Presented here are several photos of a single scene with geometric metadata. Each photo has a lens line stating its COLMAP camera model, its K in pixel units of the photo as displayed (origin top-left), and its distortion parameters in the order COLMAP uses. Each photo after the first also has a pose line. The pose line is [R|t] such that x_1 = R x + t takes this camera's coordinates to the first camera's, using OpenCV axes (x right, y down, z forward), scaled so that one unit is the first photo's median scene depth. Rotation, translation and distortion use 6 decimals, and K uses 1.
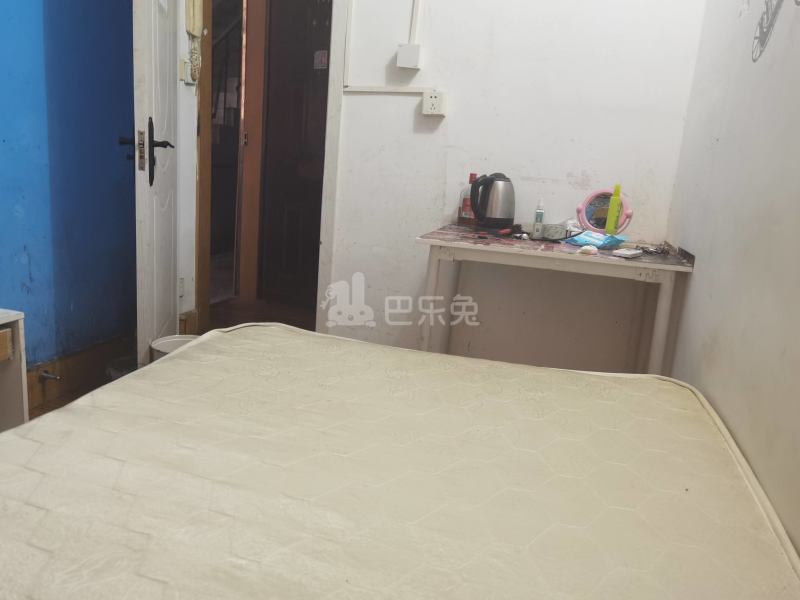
lens RADIAL K [[665.9, 0, 400.0], [0, 665.9, 300.0], [0, 0, 1]] dist [-0.008663, 0.111933]
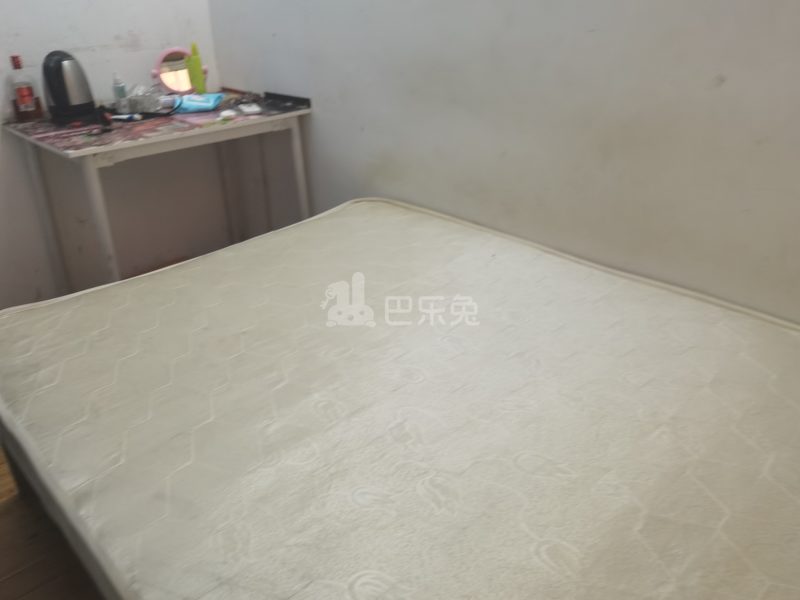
lens RADIAL K [[665.9, 0, 400.0], [0, 665.9, 300.0], [0, 0, 1]] dist [-0.008663, 0.111933]
pose [[0.510349, -0.465847, 0.722862, -0.421052], [0.240887, 0.884359, 0.399854, -0.149537], [-0.825541, -0.029937, 0.563548, 0.125064]]
